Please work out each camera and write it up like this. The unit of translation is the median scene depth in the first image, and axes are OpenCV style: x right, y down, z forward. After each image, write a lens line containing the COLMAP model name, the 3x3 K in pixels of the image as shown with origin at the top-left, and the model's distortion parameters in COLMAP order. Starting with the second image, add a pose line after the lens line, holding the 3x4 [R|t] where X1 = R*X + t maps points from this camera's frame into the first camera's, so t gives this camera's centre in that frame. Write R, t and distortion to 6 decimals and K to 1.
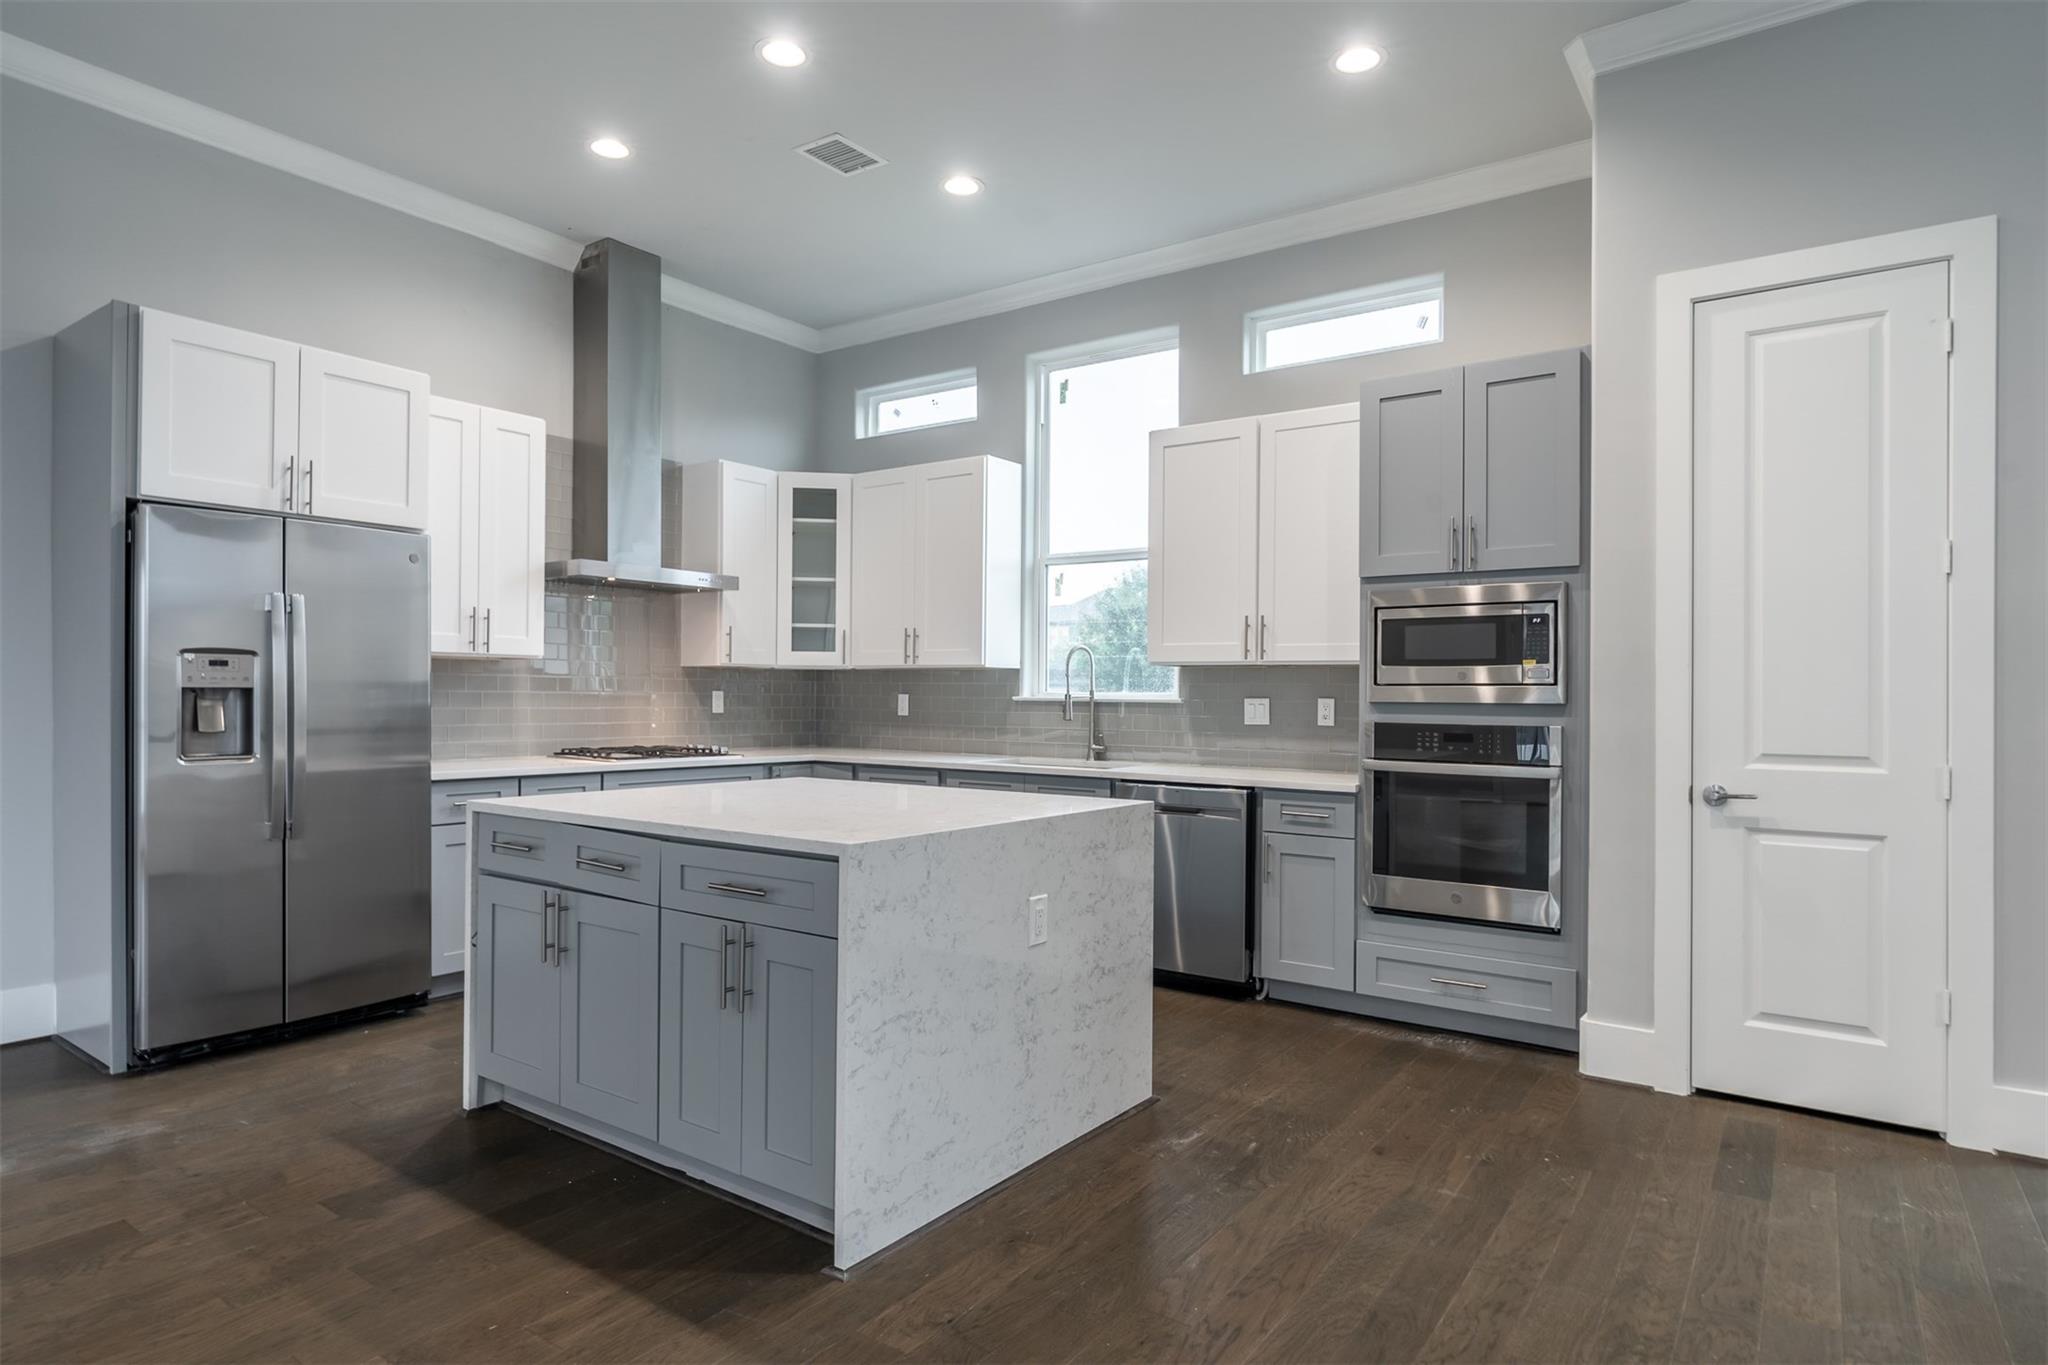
lens RADIAL K [[1140.2, 0, 1011.7], [0, 1140.2, 685.8], [0, 0, 1]] dist [0.000814, 0.000474]
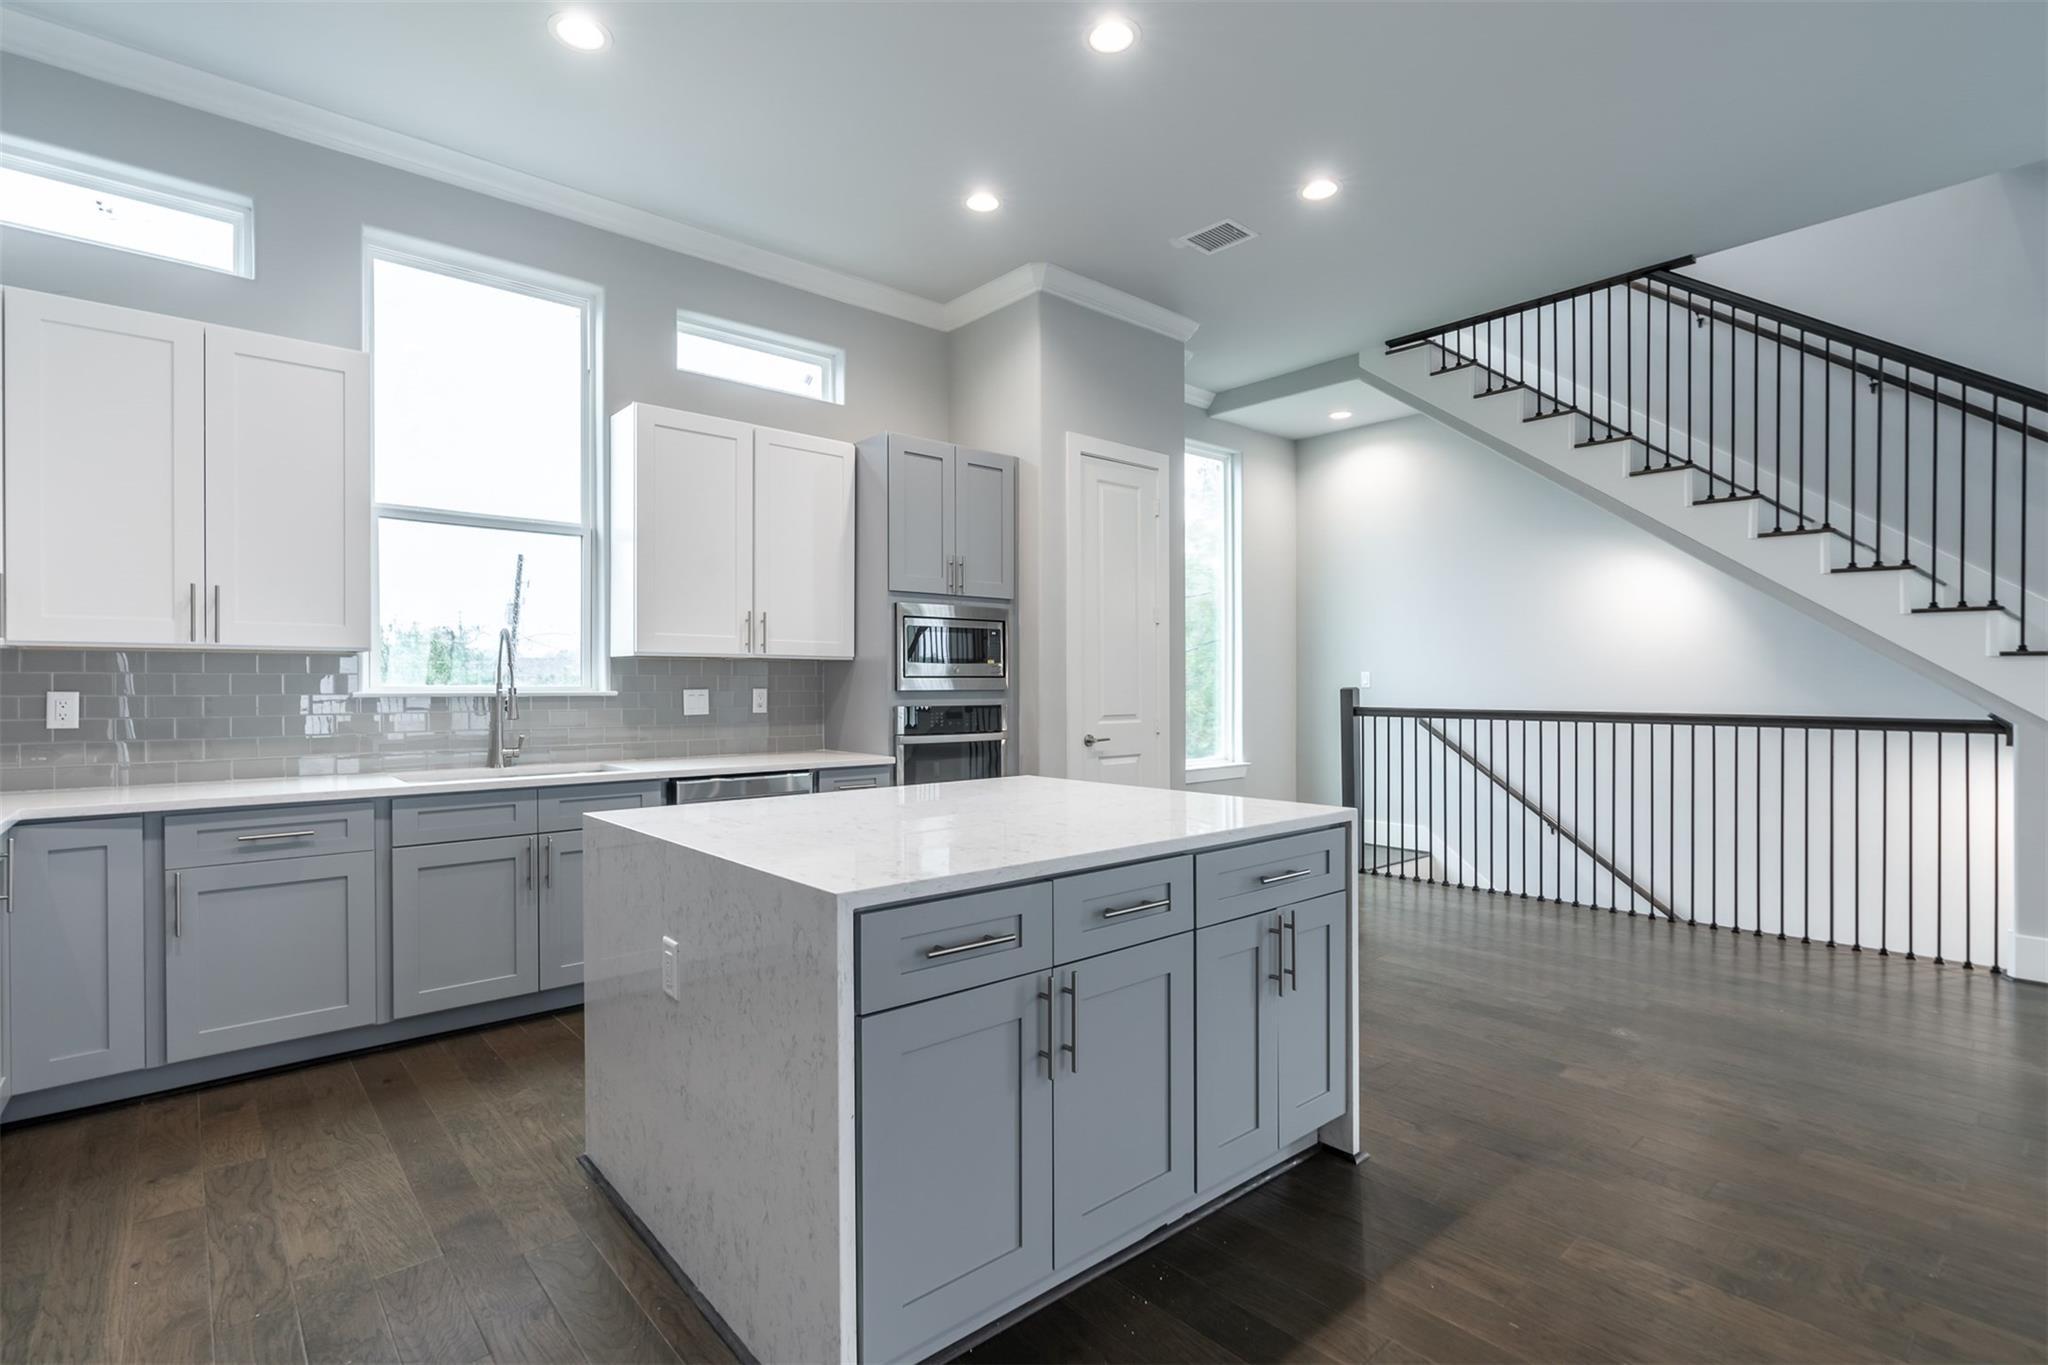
lens RADIAL K [[968.4, 0, 1019.2], [0, 968.4, 690.0], [0, 0, 1]] dist [-0.004841, 0.000469]
pose [[0.227397, -0.013484, 0.973709, -0.593145], [-0.001822, 0.999896, 0.014273, -0.001769], [-0.973800, -0.005020, 0.227349, 0.533974]]
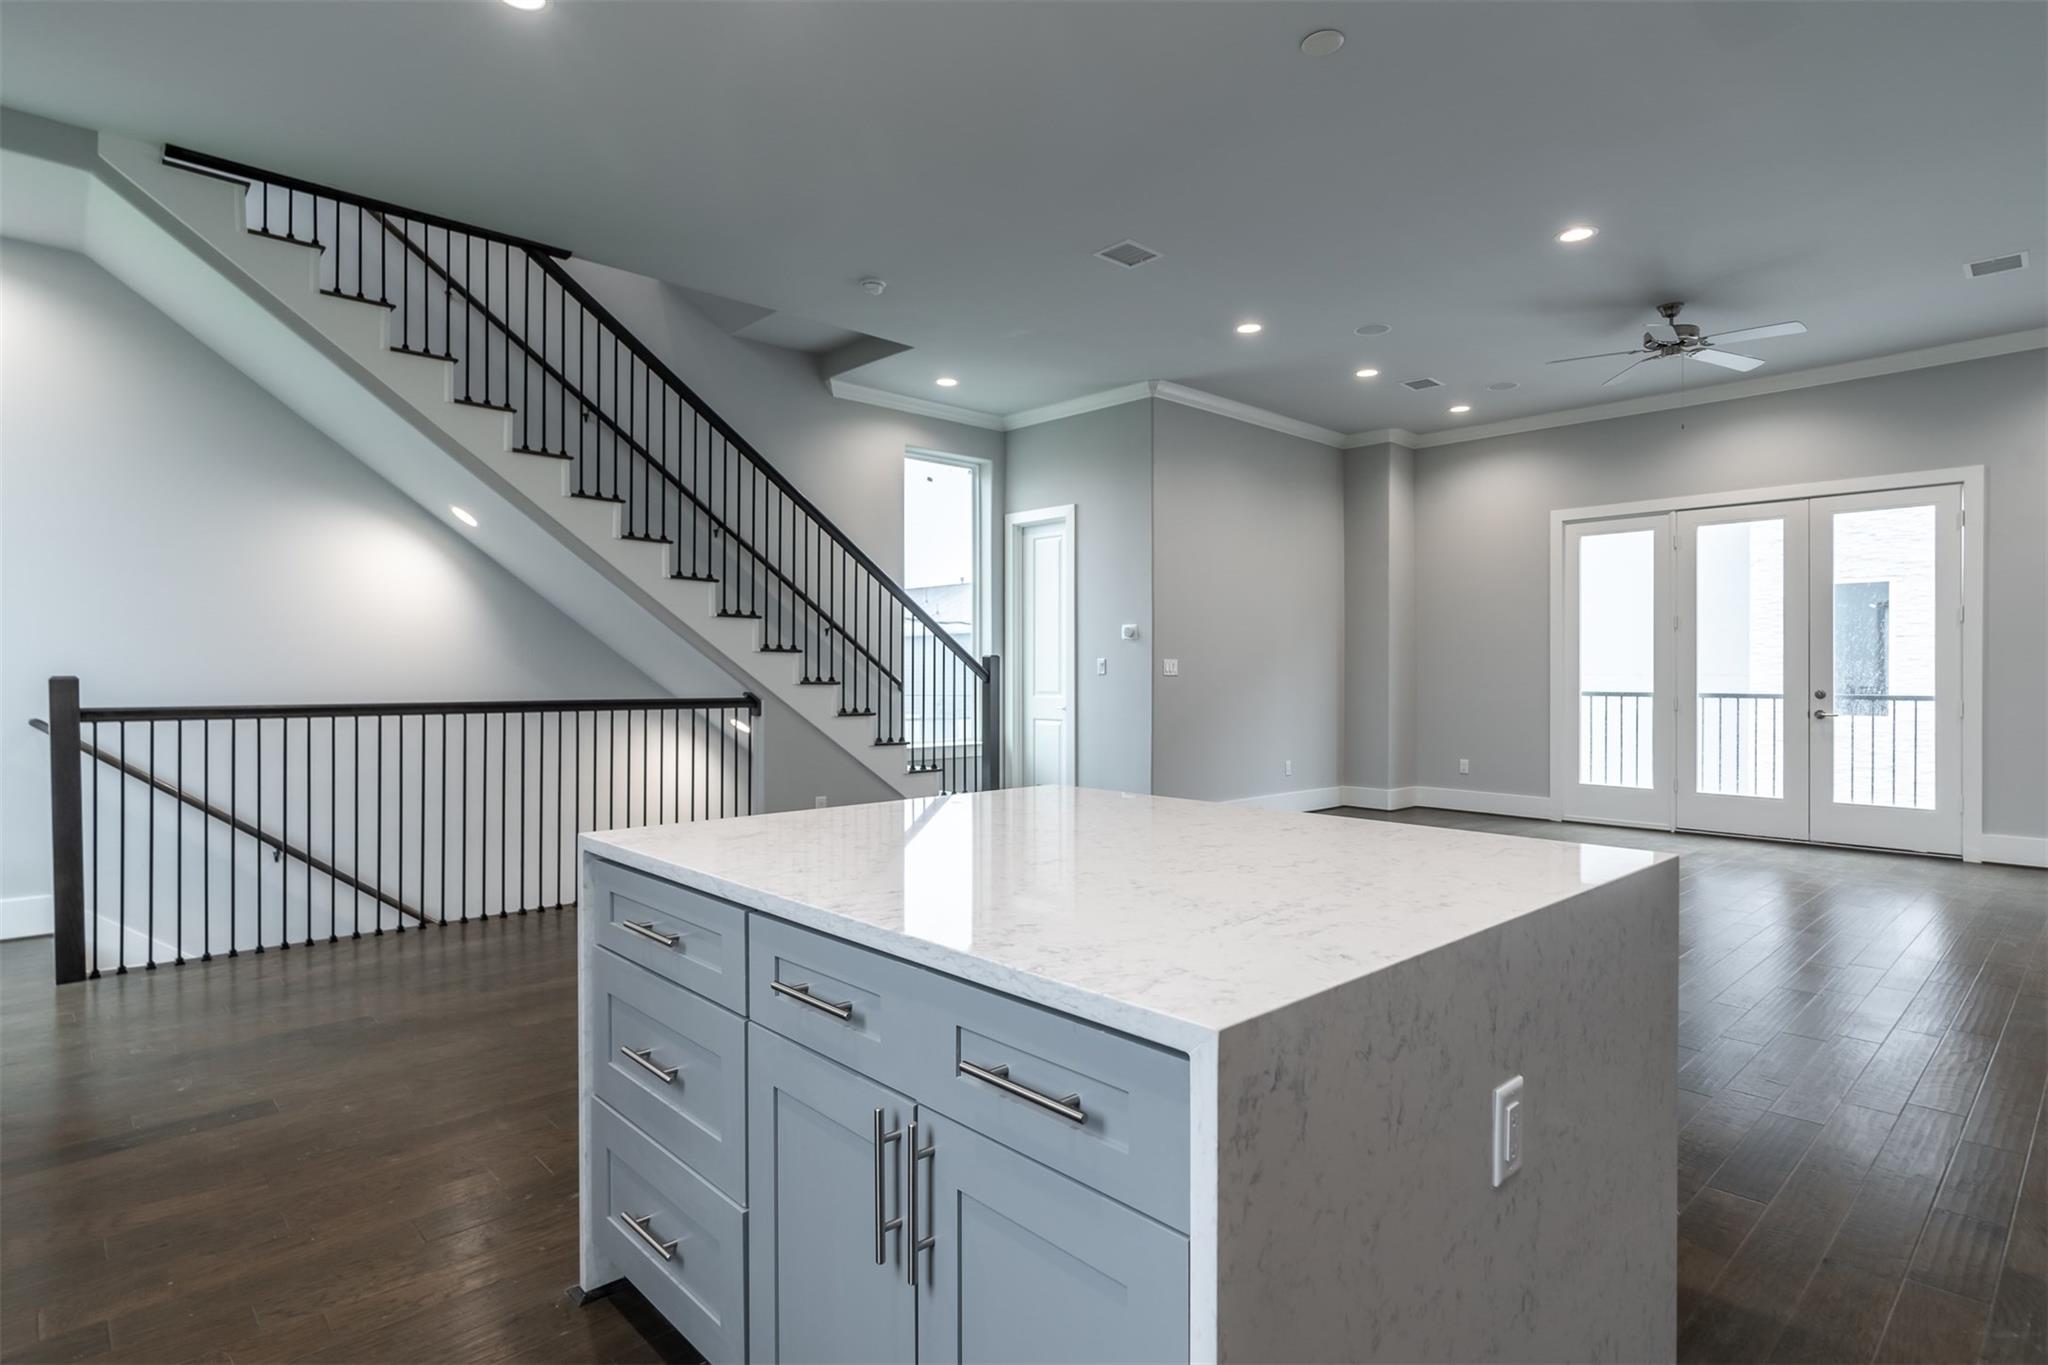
lens RADIAL K [[1040.0, 0, 1040.1], [0, 1040.0, 668.7], [0, 0, 1]] dist [0.002090, 0.001365]
pose [[-0.981936, -0.005019, 0.189145, -0.189715], [-0.006508, 0.999953, -0.007252, 0.007178], [-0.189100, -0.008352, -0.981922, 1.030169]]
